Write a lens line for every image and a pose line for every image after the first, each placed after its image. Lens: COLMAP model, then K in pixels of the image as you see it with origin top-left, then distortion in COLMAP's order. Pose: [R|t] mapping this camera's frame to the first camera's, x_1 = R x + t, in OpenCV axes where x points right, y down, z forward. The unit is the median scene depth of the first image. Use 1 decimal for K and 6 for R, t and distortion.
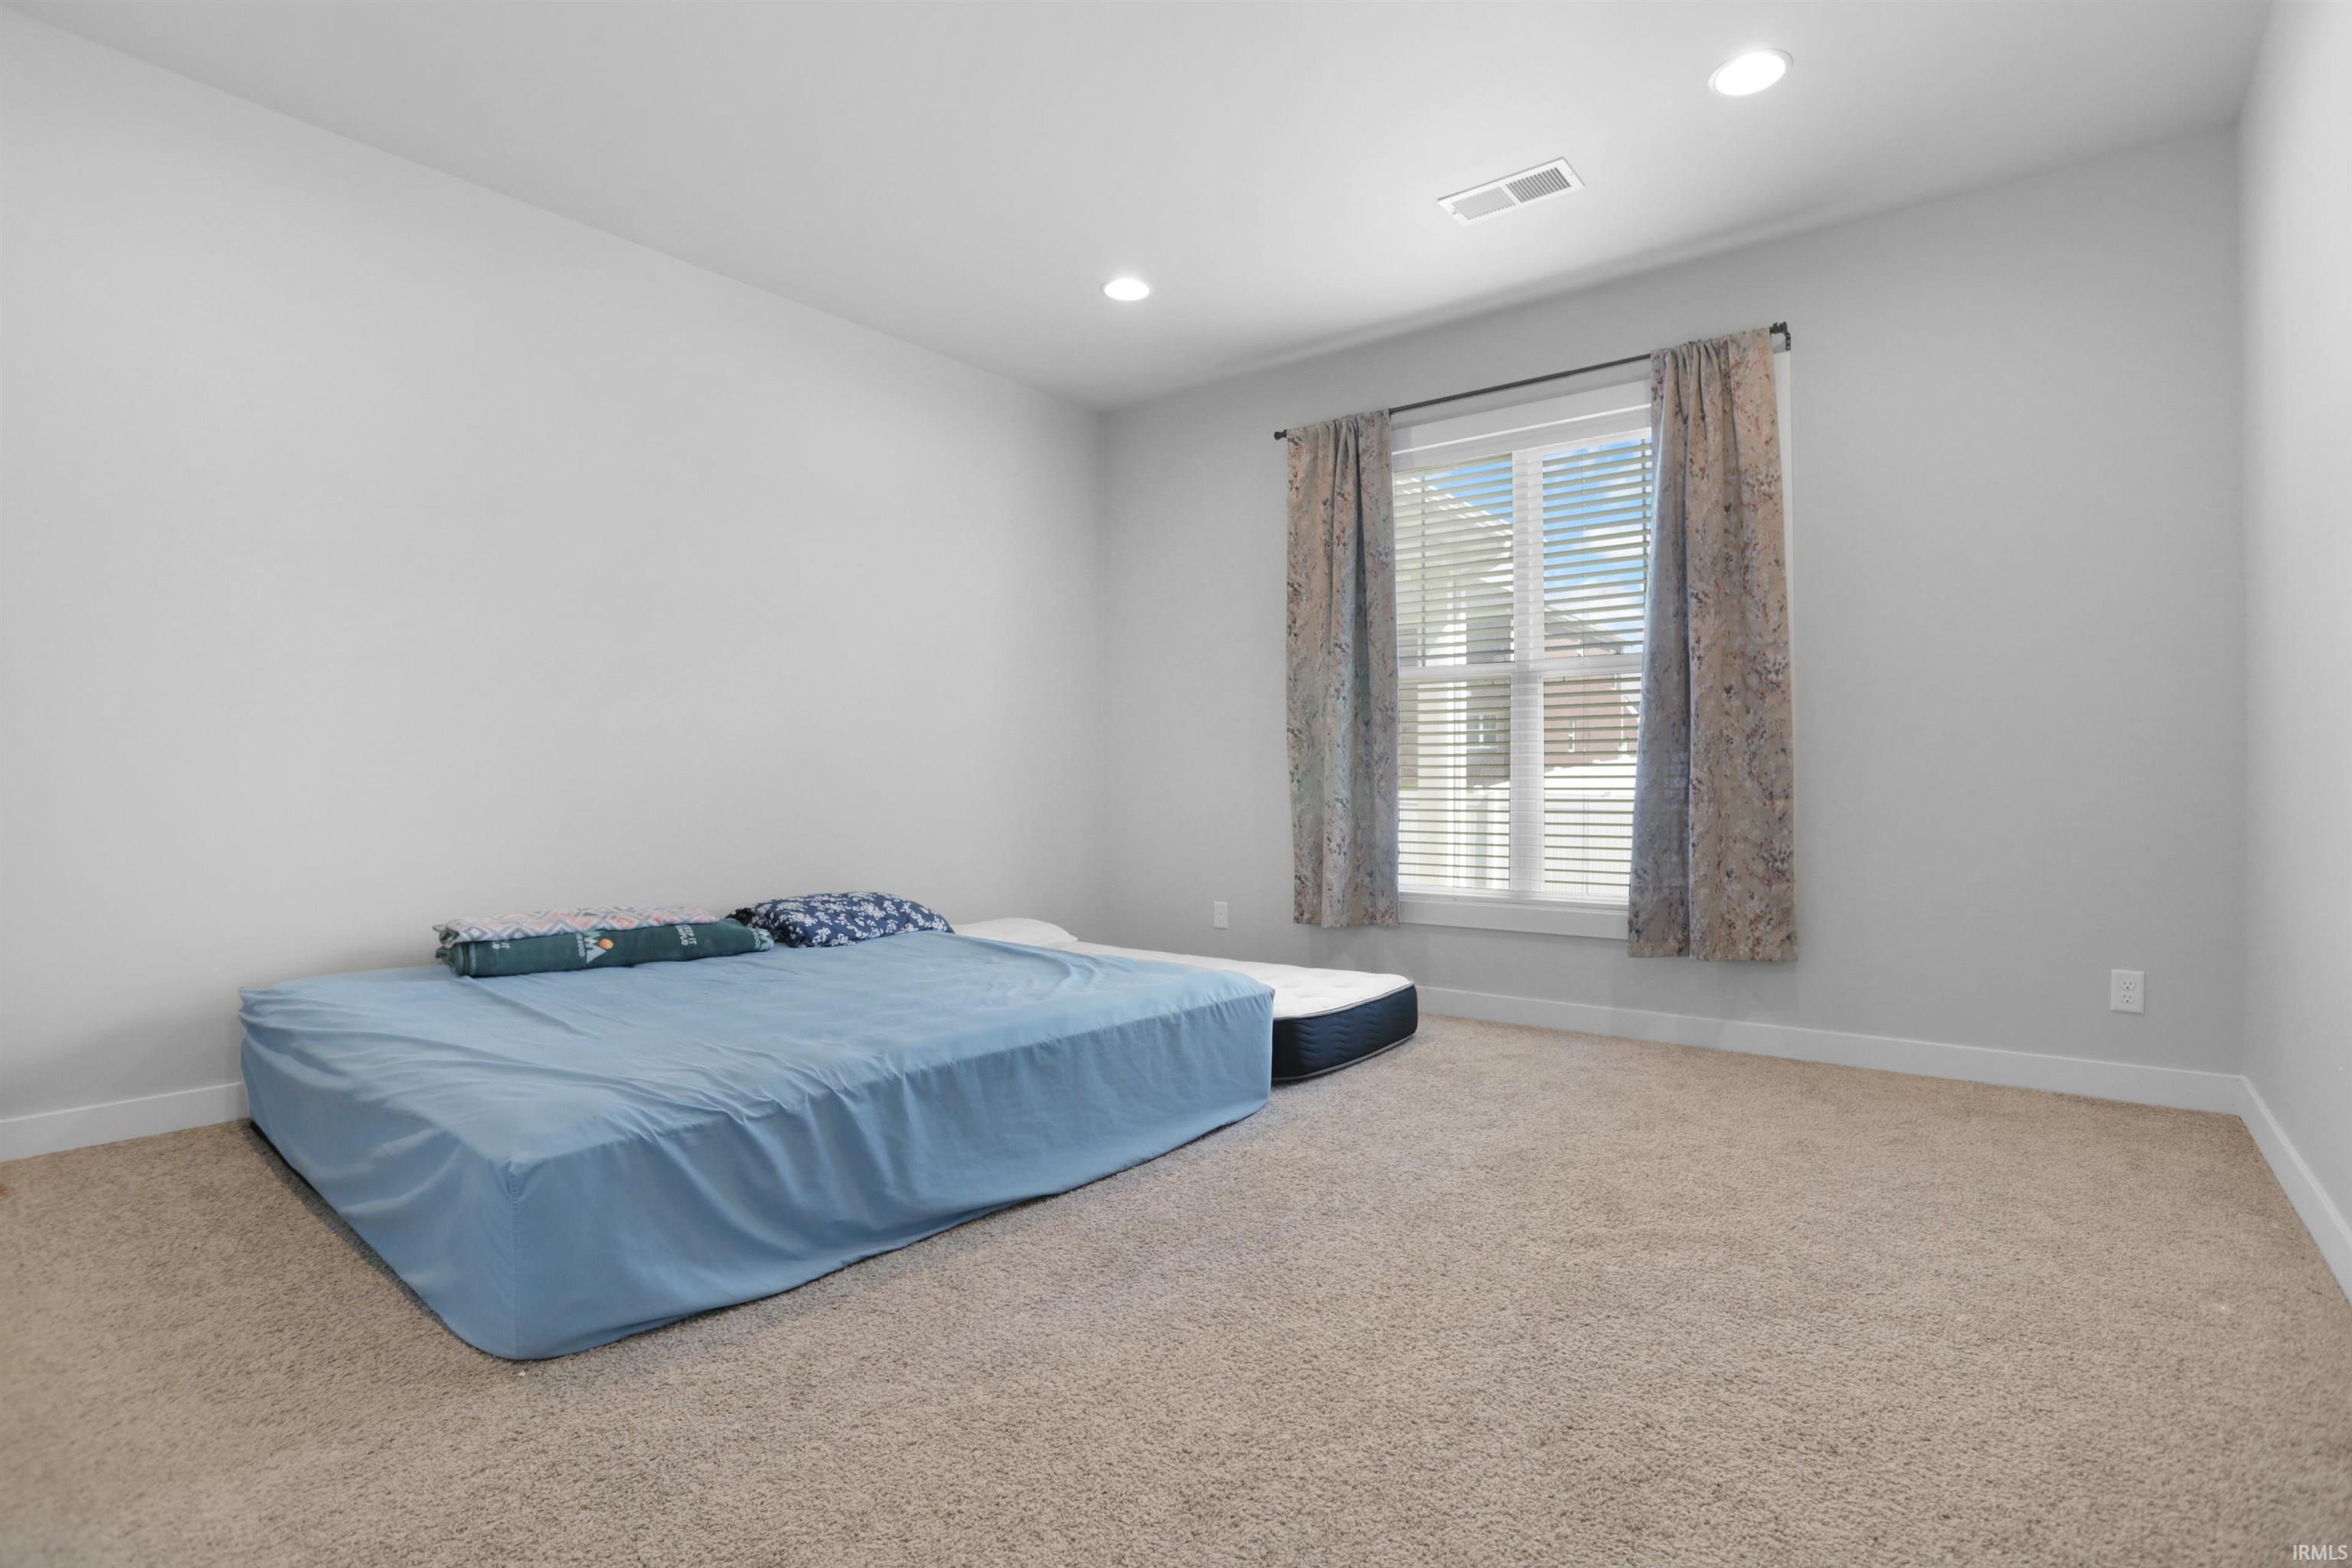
lens RADIAL K [[1139.5, 0, 1176.0], [0, 1139.5, 784.0], [0, 0, 1]] dist [-0.043309, 0.000024]
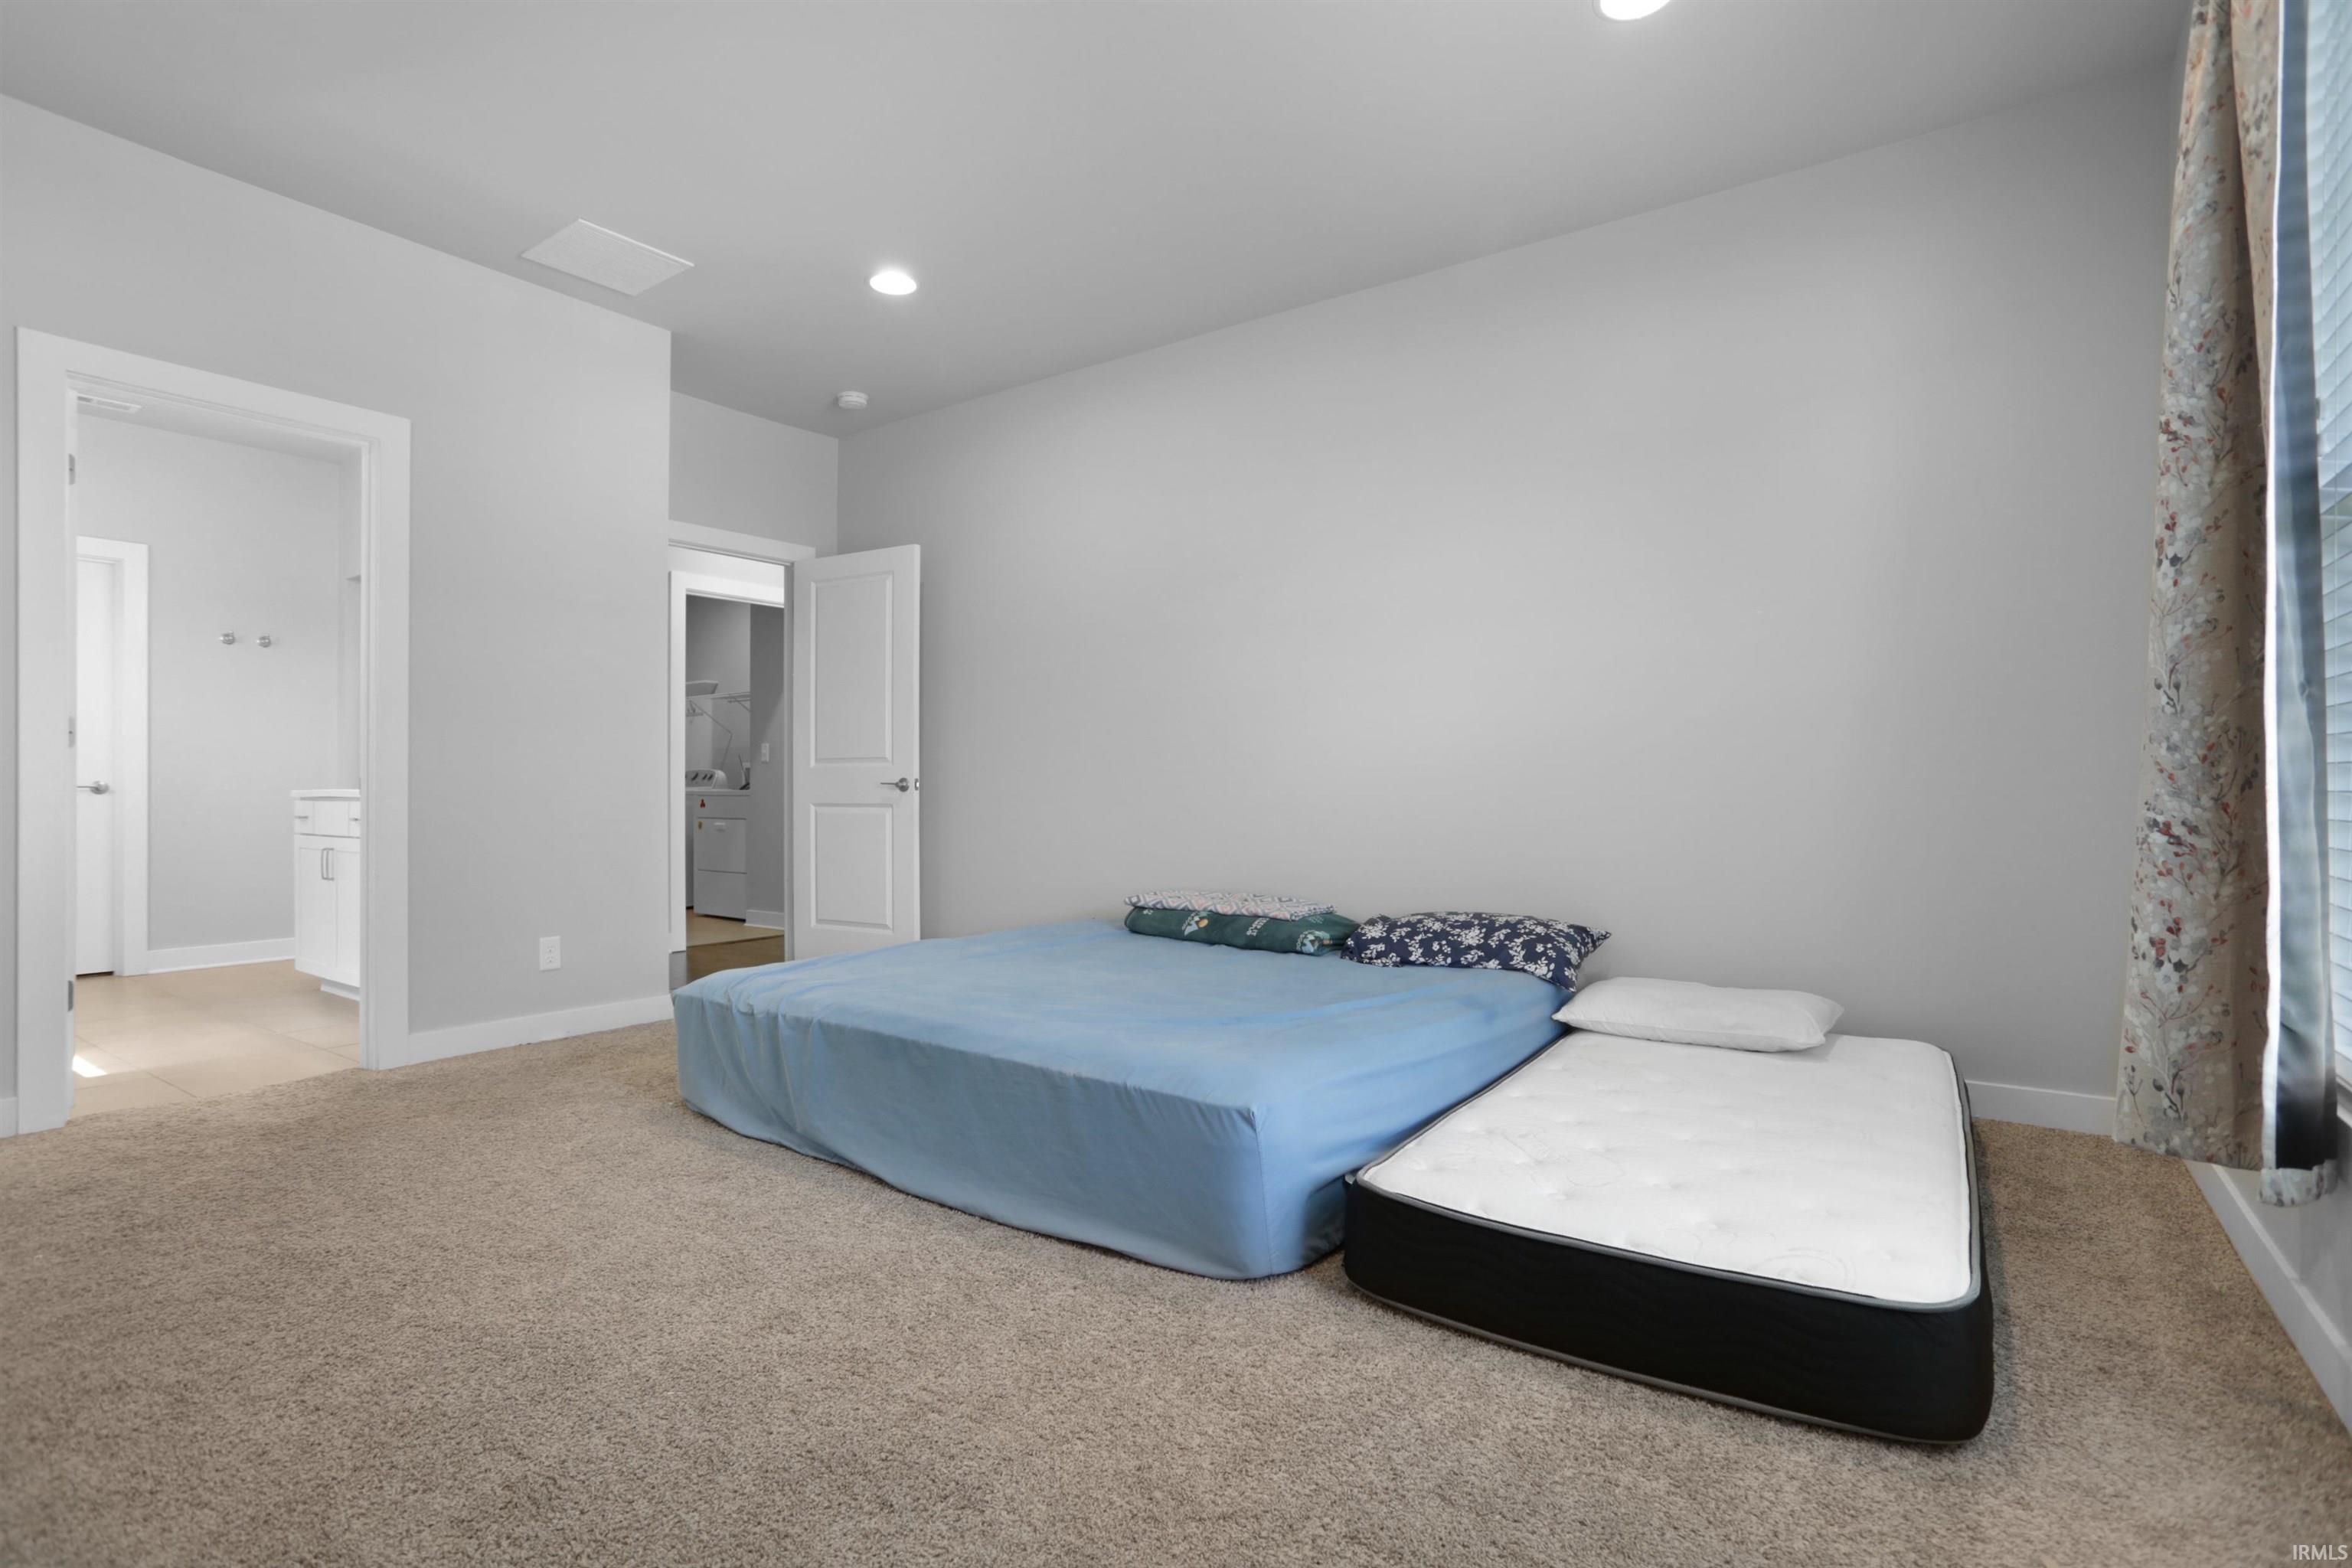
lens RADIAL K [[1139.5, 0, 1176.0], [0, 1139.5, 784.0], [0, 0, 1]] dist [-0.043309, 0.000024]
pose [[0.049520, -0.009967, -0.998723, 0.712854], [-0.002600, 0.999946, -0.010108, 0.006839], [0.998770, 0.003097, 0.049492, 0.925273]]
